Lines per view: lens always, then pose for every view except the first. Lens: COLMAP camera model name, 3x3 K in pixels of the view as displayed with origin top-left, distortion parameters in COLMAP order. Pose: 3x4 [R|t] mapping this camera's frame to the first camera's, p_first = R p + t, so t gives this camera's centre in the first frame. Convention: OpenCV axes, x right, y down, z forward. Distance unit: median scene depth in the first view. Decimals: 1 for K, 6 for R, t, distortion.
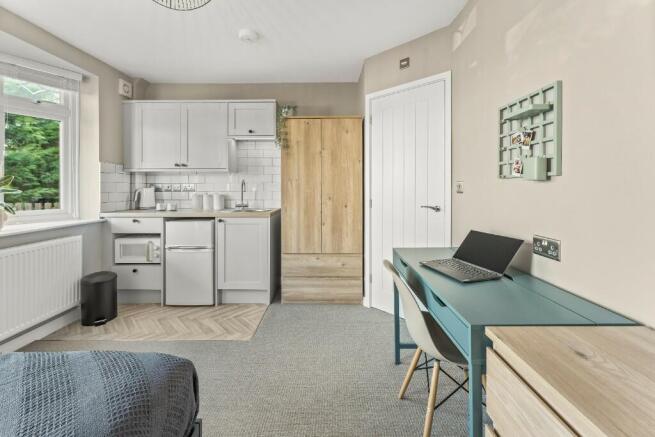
lens RADIAL K [[273.2, 0, 325.8], [0, 273.2, 187.4], [0, 0, 1]] dist [-0.000757, -0.000232]
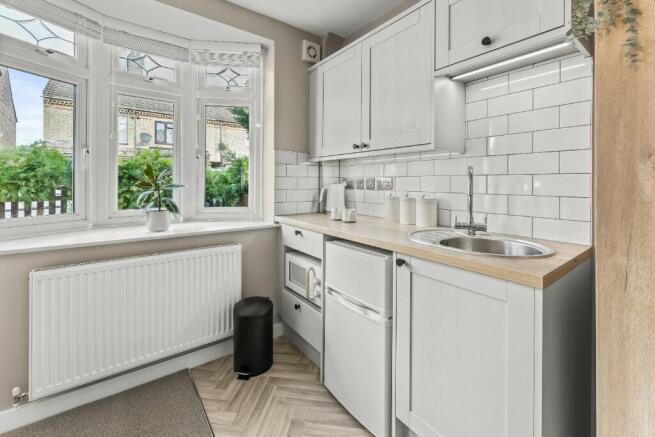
lens RADIAL K [[276.0, 0, 327.7], [0, 276.0, 181.8], [0, 0, 1]] dist [0.000863, 0.000121]
pose [[0.608523, 0.003528, -0.793528, -0.110517], [-0.003460, 0.999992, 0.001793, -0.005228], [0.793528, 0.001655, 0.608531, 0.641485]]
